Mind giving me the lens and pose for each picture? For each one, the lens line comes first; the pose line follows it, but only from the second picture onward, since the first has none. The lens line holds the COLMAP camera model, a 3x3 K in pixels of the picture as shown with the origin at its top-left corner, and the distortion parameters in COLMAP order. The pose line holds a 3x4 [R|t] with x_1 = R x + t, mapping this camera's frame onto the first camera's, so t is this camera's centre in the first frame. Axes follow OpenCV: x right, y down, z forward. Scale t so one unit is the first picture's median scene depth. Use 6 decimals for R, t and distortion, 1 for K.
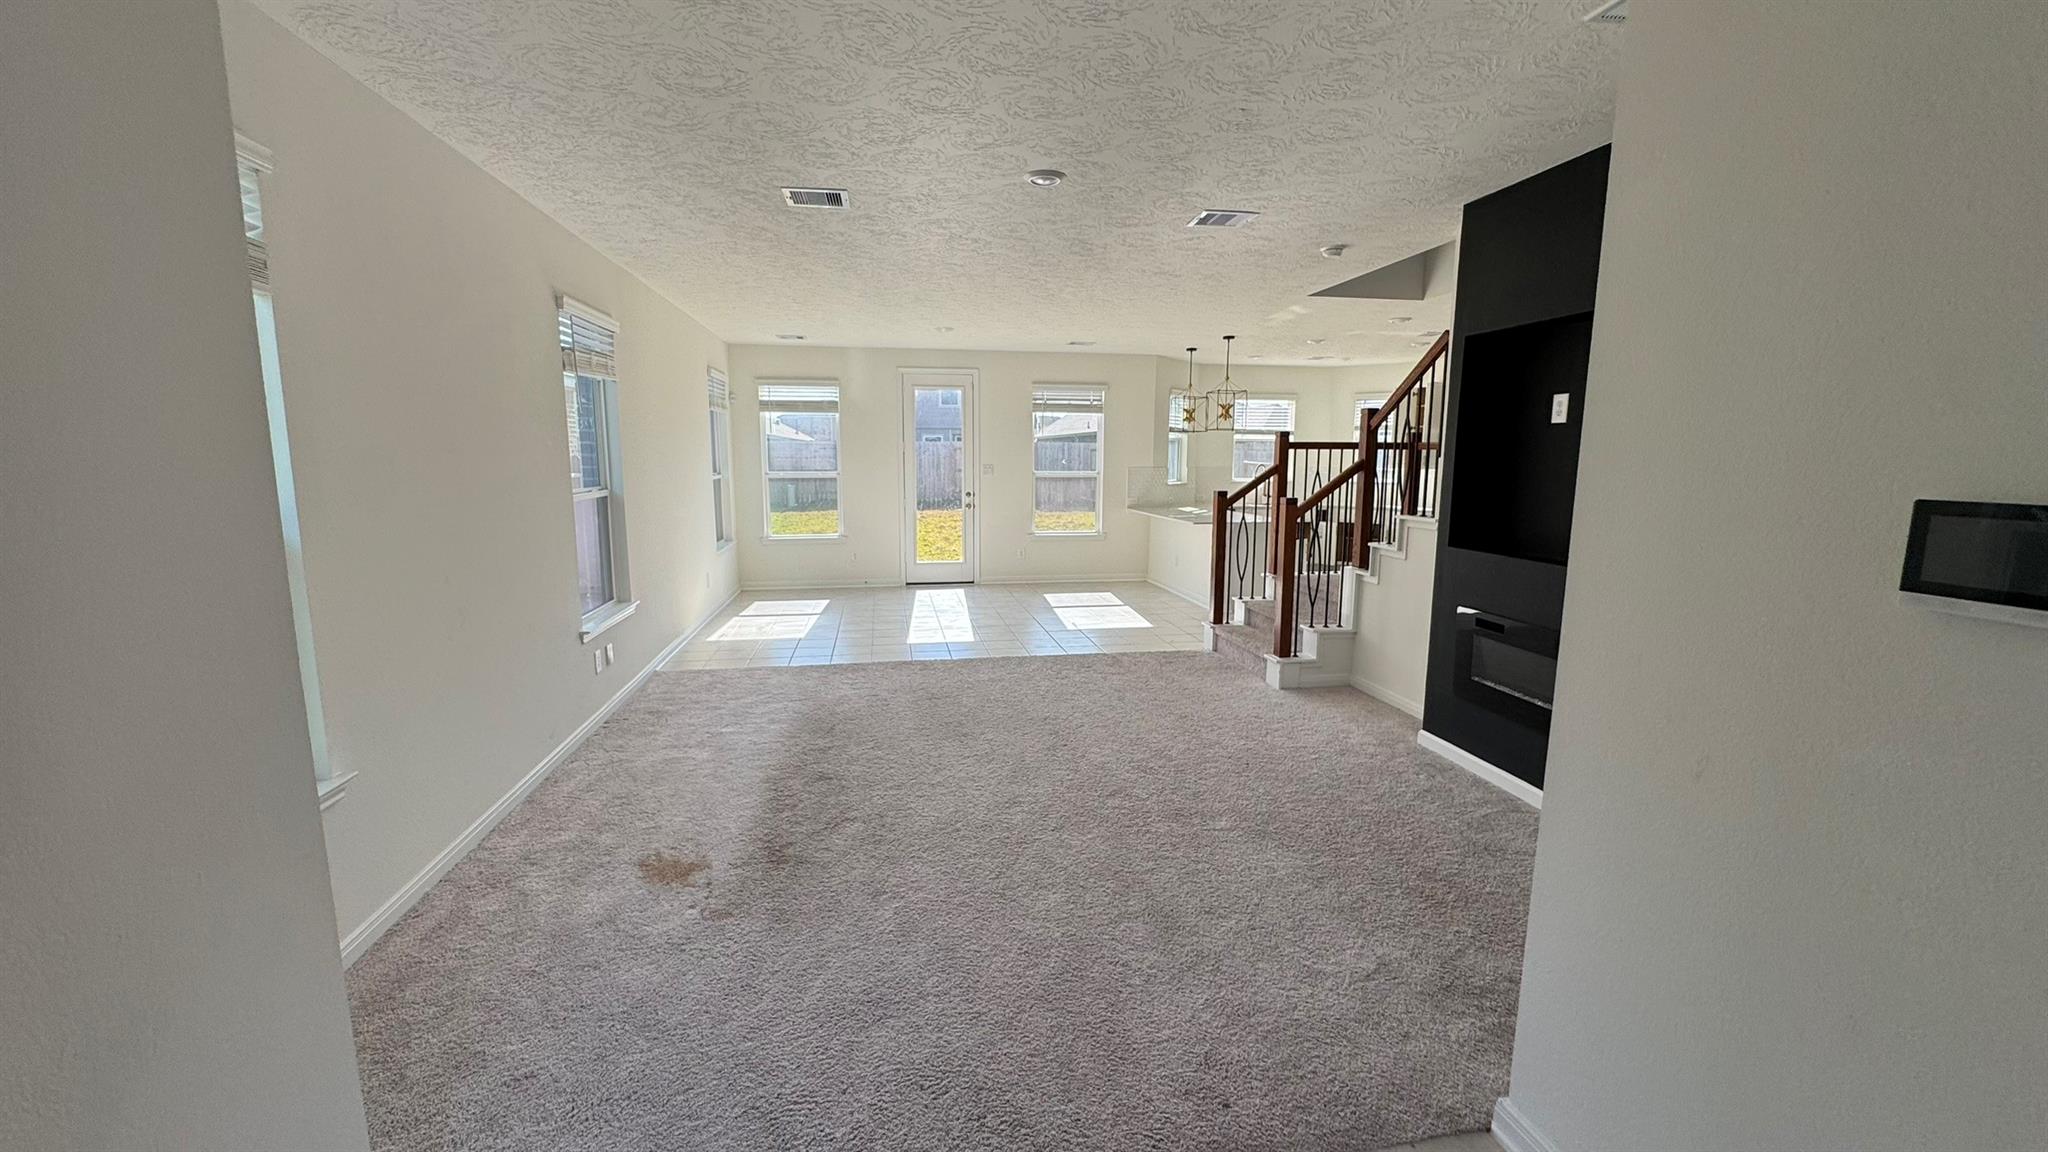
lens RADIAL K [[823.4, 0, 1024.0], [0, 823.4, 576.0], [0, 0, 1]] dist [0.001799, 0.000174]
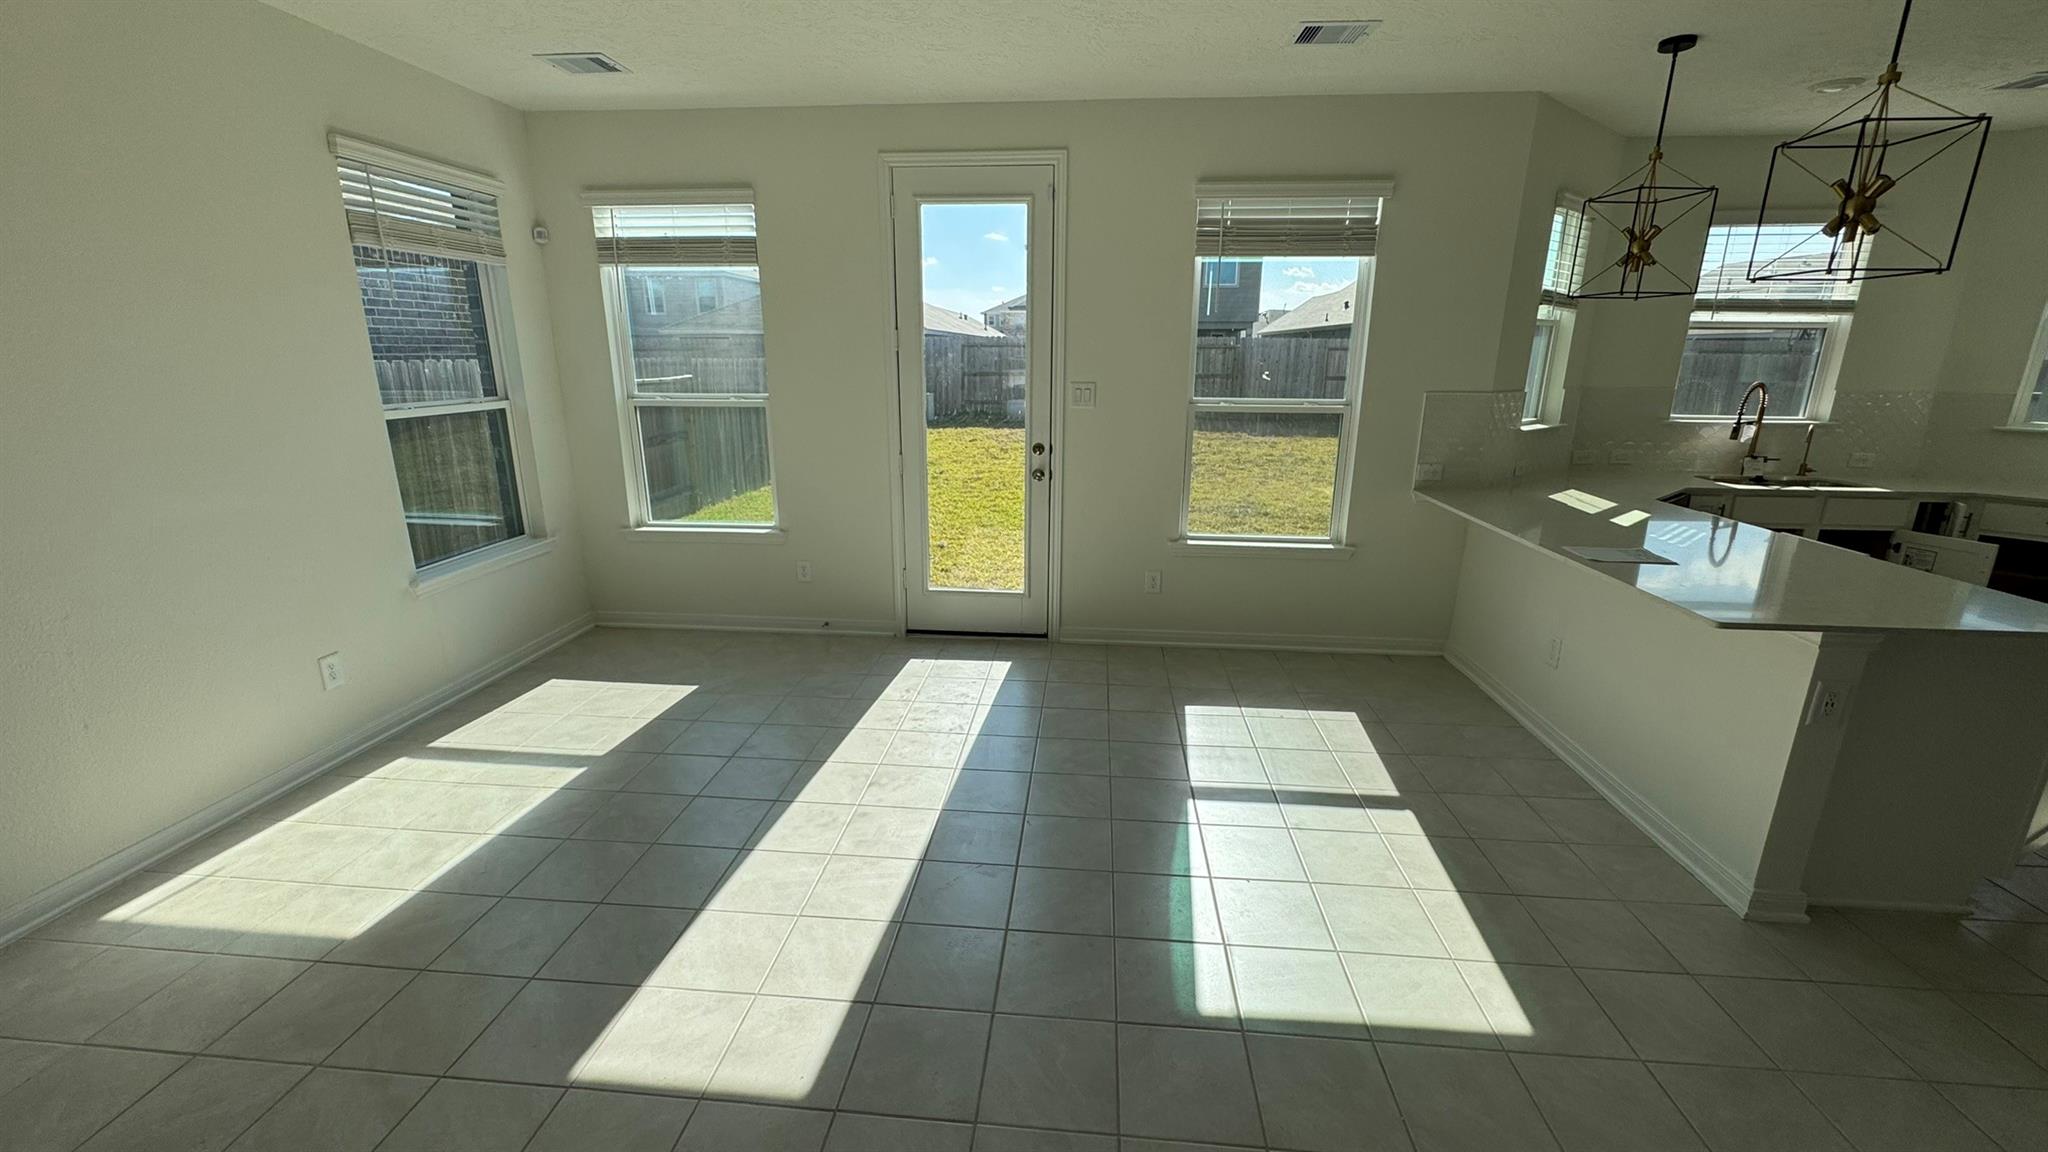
lens RADIAL K [[823.4, 0, 1024.0], [0, 823.4, 576.0], [0, 0, 1]] dist [0.001799, 0.000174]
pose [[0.966210, 0.069039, -0.248338, 0.041460], [-0.039231, 0.991626, 0.123039, -0.085029], [0.254753, -0.109139, 0.960828, 0.555622]]
